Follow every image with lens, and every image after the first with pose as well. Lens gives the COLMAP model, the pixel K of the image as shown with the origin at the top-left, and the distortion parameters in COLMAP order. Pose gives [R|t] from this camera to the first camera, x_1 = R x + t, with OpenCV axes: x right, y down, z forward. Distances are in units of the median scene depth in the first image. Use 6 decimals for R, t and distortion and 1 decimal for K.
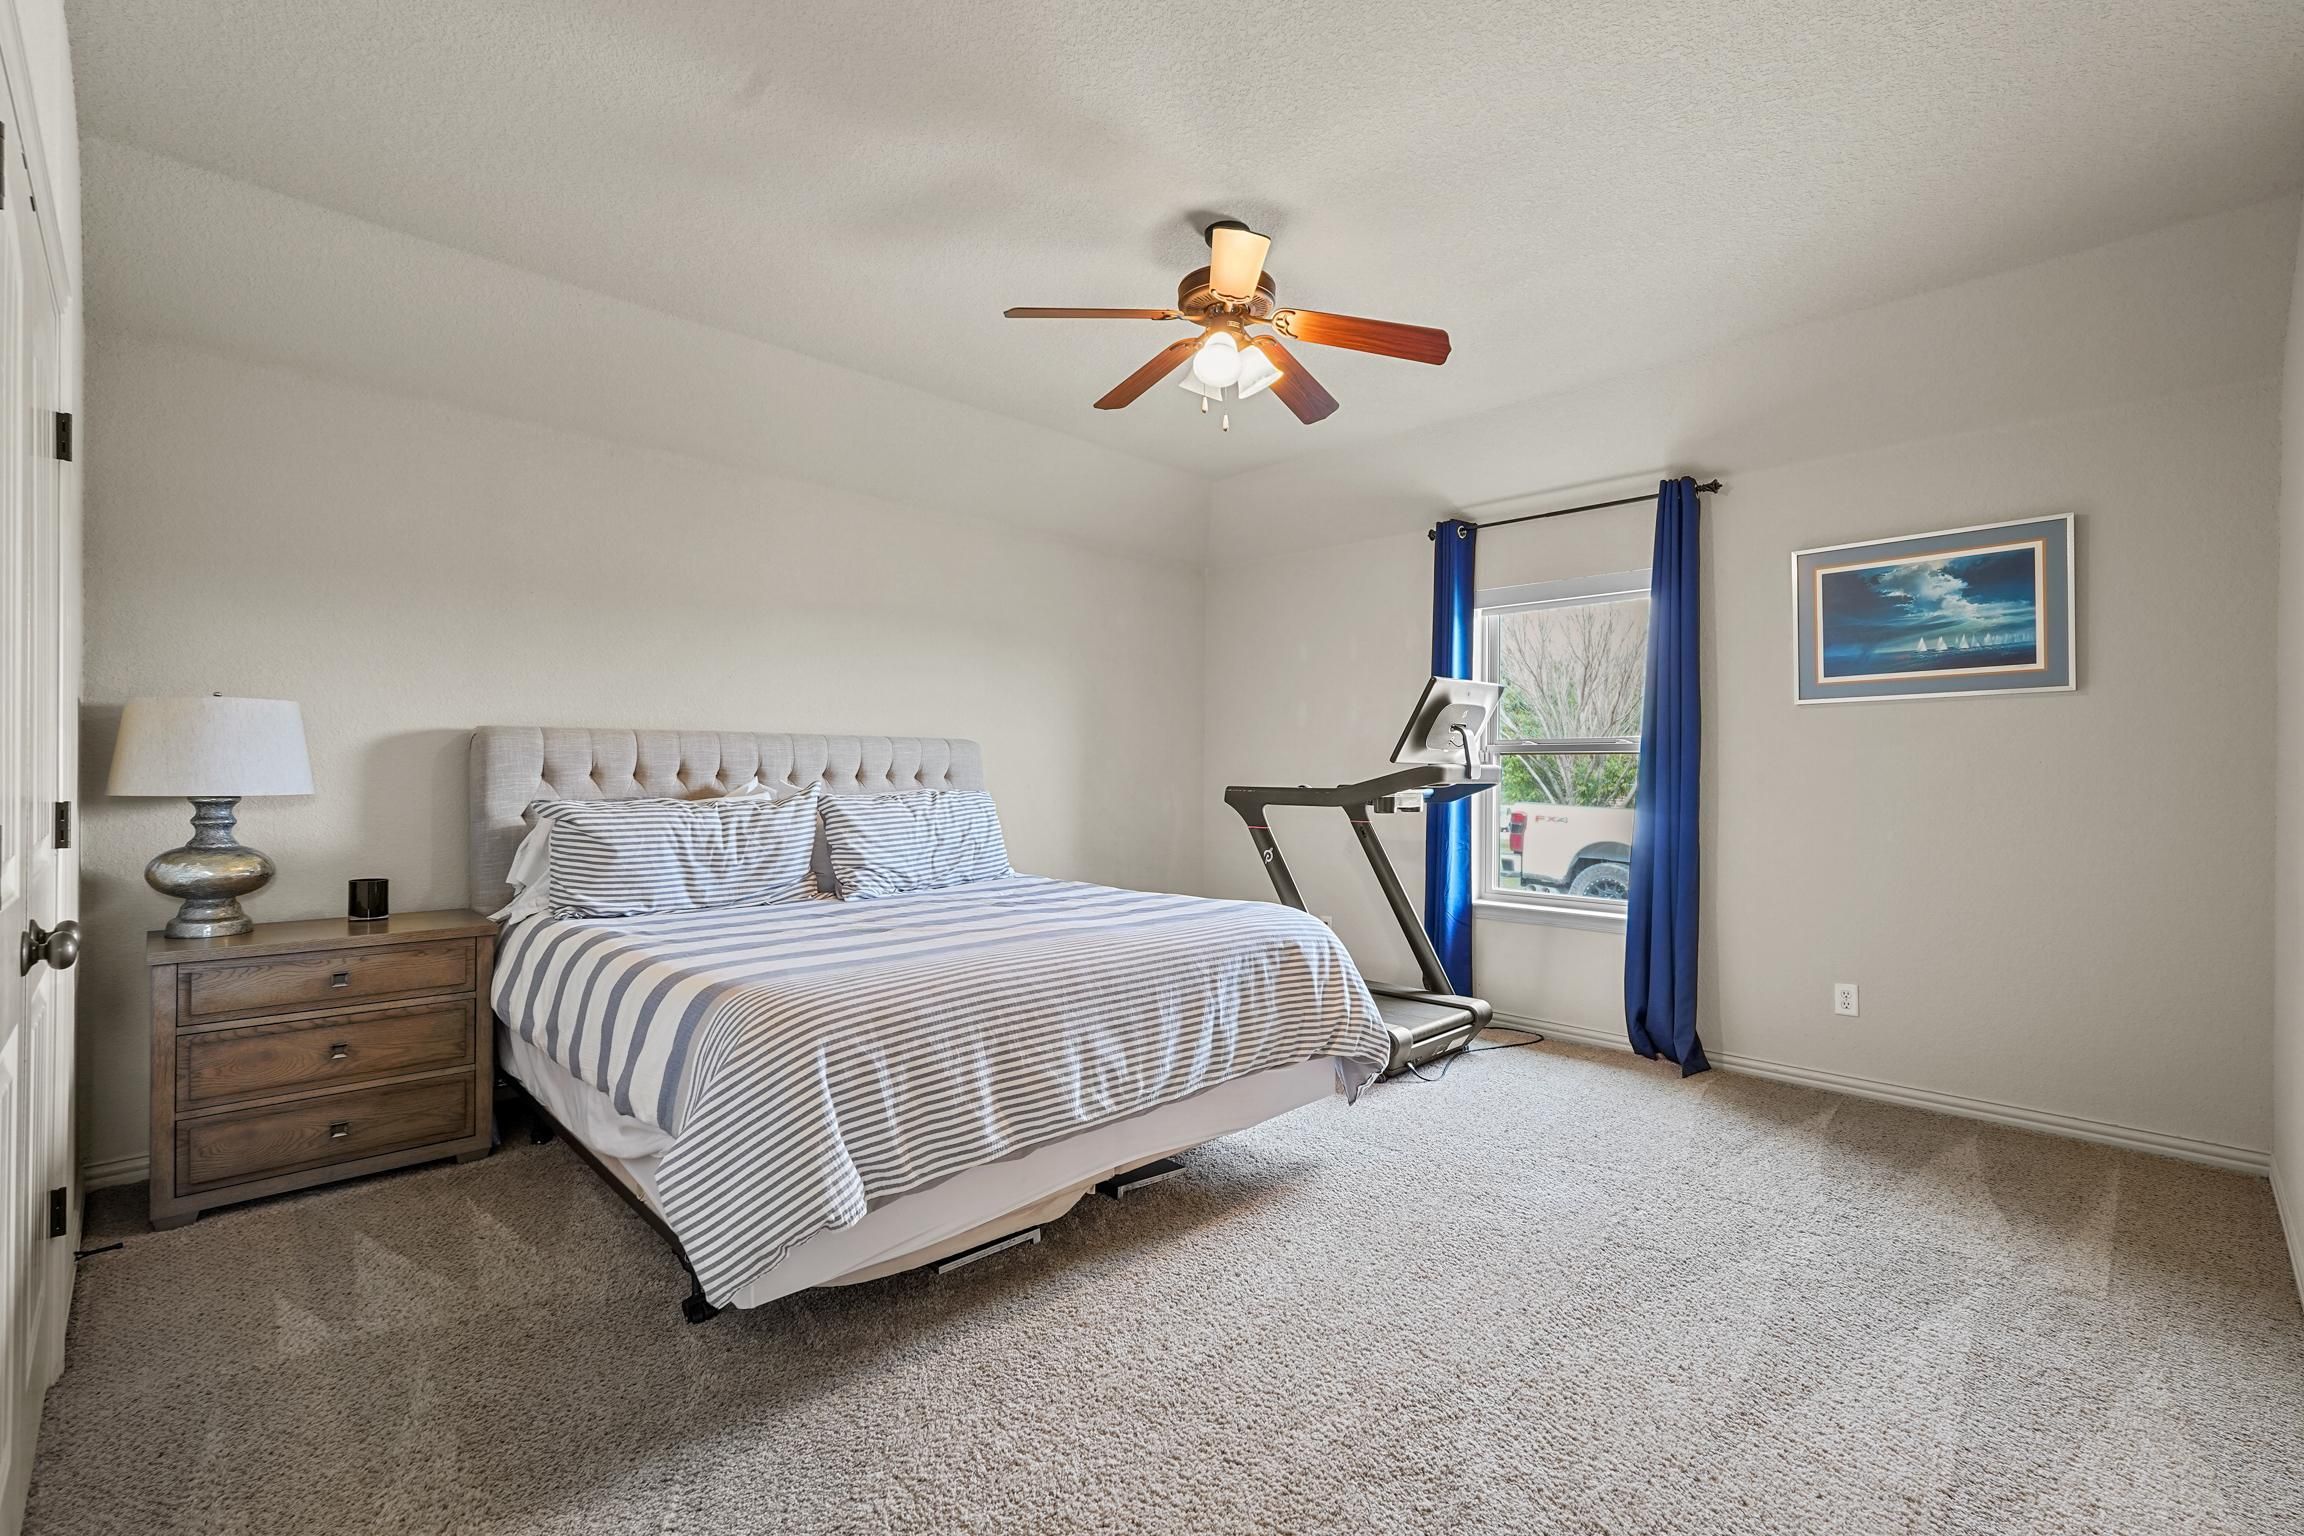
lens RADIAL K [[1019.2, 0, 1152.8], [0, 1019.2, 770.3], [0, 0, 1]] dist [-0.002470, 0.000526]
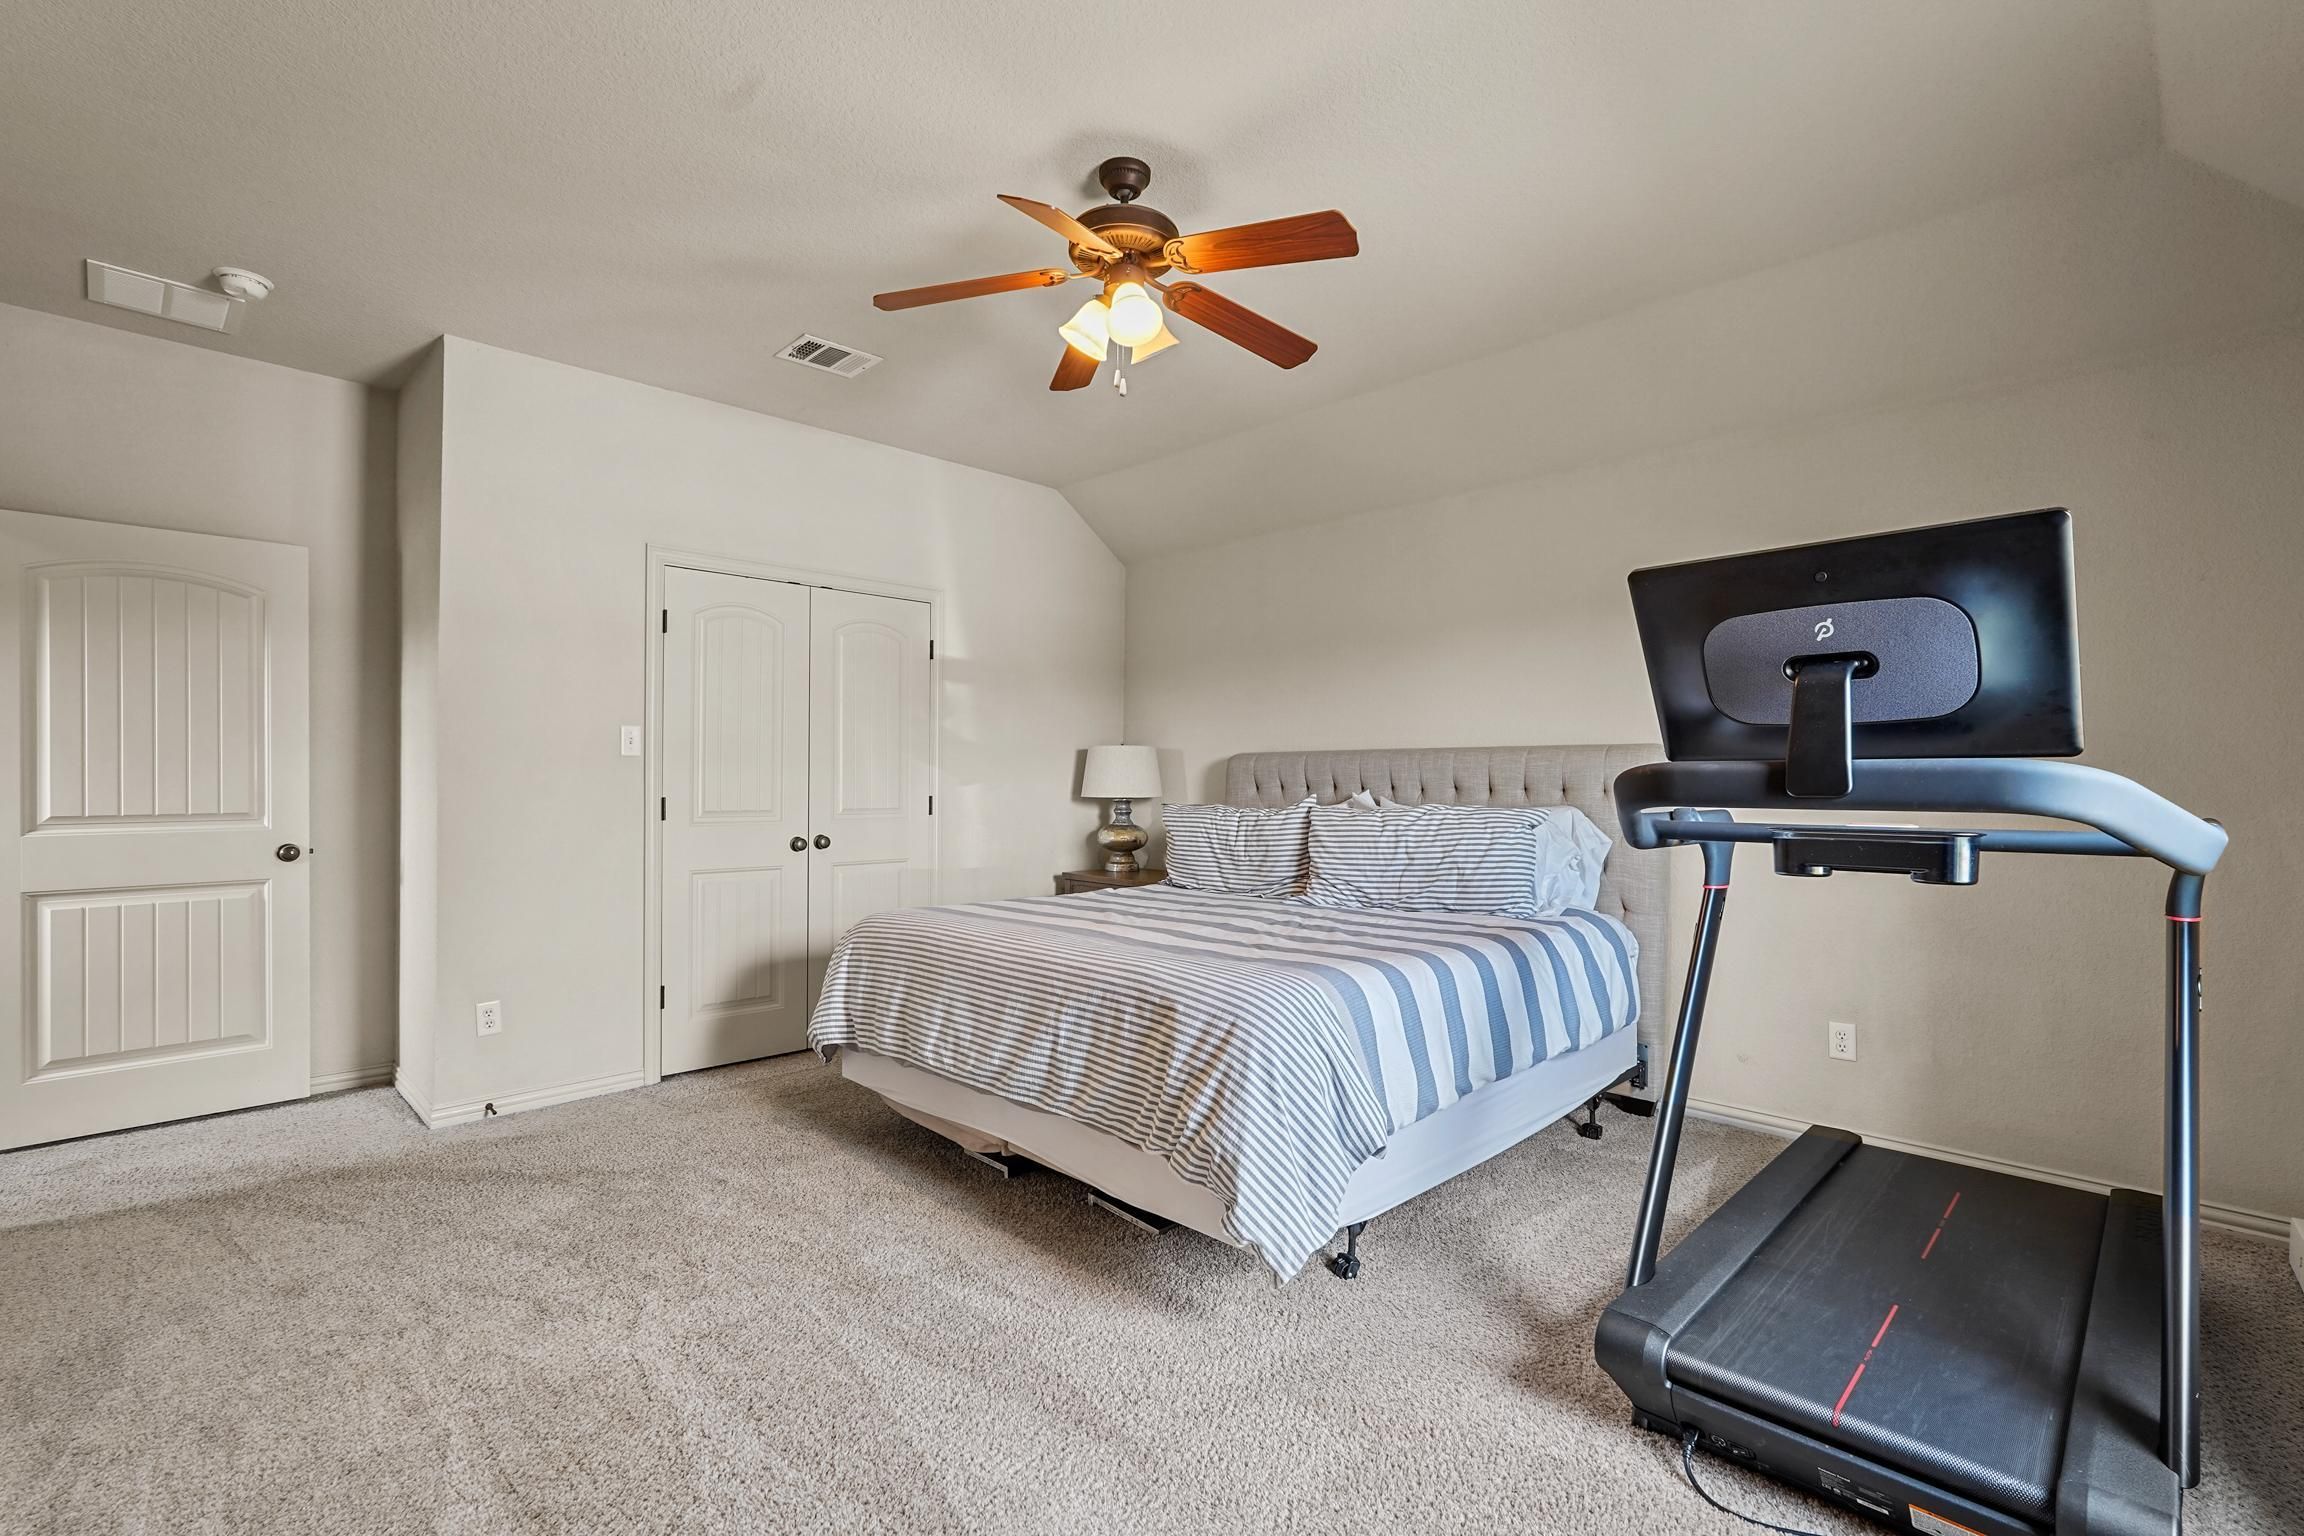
lens RADIAL K [[1019.2, 0, 1152.8], [0, 1019.2, 770.3], [0, 0, 1]] dist [-0.002470, 0.000526]
pose [[0.005474, -0.015950, -0.999858, 0.951984], [-0.001420, 0.999872, -0.015958, 0.004048], [0.999984, 0.001507, 0.005450, 1.016922]]
